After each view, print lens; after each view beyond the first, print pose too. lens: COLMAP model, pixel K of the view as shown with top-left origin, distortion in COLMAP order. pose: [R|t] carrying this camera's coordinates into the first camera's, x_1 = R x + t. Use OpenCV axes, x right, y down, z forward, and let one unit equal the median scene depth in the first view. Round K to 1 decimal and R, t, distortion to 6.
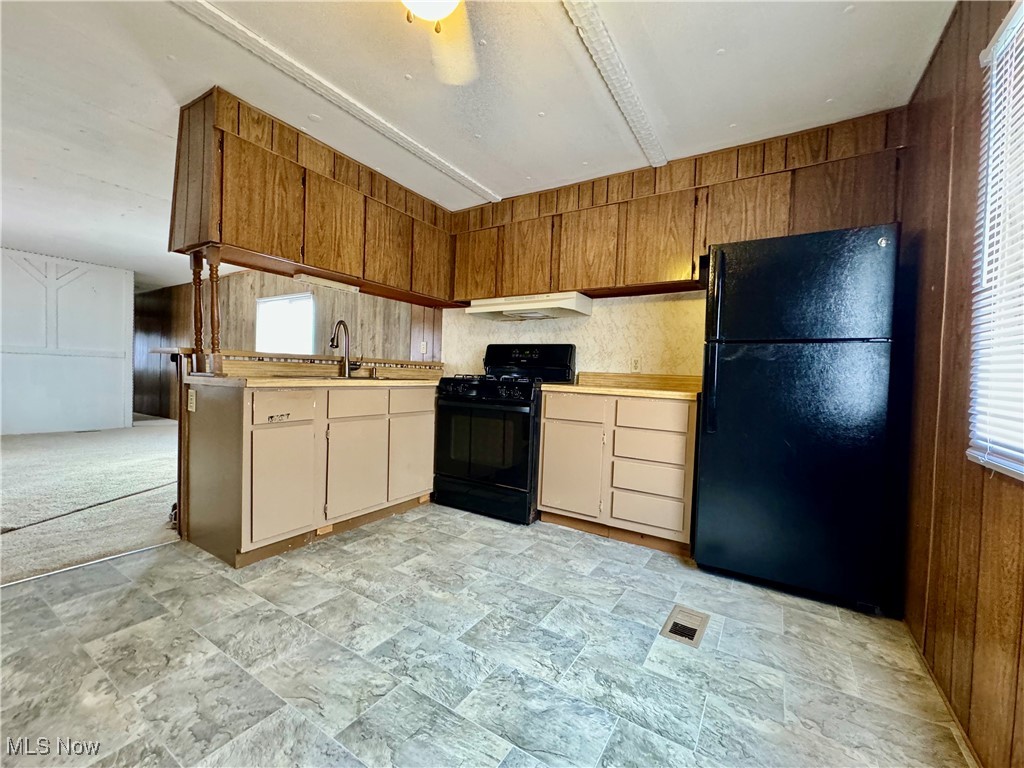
lens RADIAL K [[421.7, 0, 513.9], [0, 421.7, 385.8], [0, 0, 1]] dist [-0.003537, 0.000308]
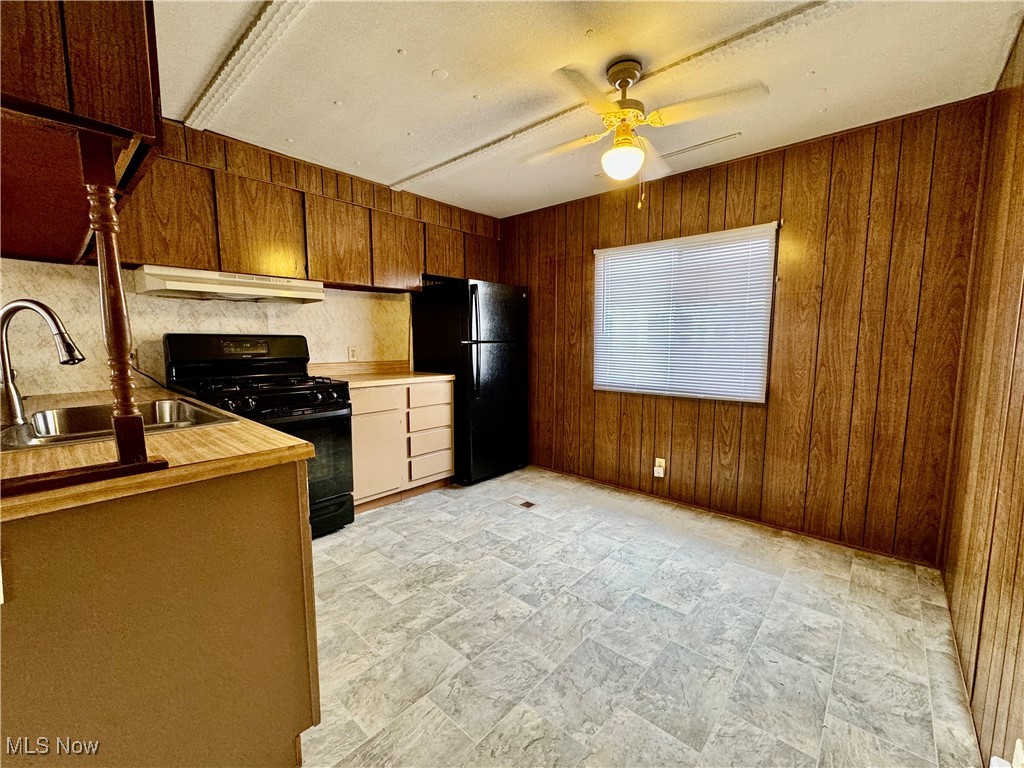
lens RADIAL K [[421.7, 0, 510.2], [0, 421.7, 384.8], [0, 0, 1]] dist [-0.003537, 0.000308]
pose [[0.175691, -0.138435, 0.974663, -0.987292], [0.032995, 0.990335, 0.134713, -0.142264], [-0.983892, 0.008491, 0.178561, 0.540827]]
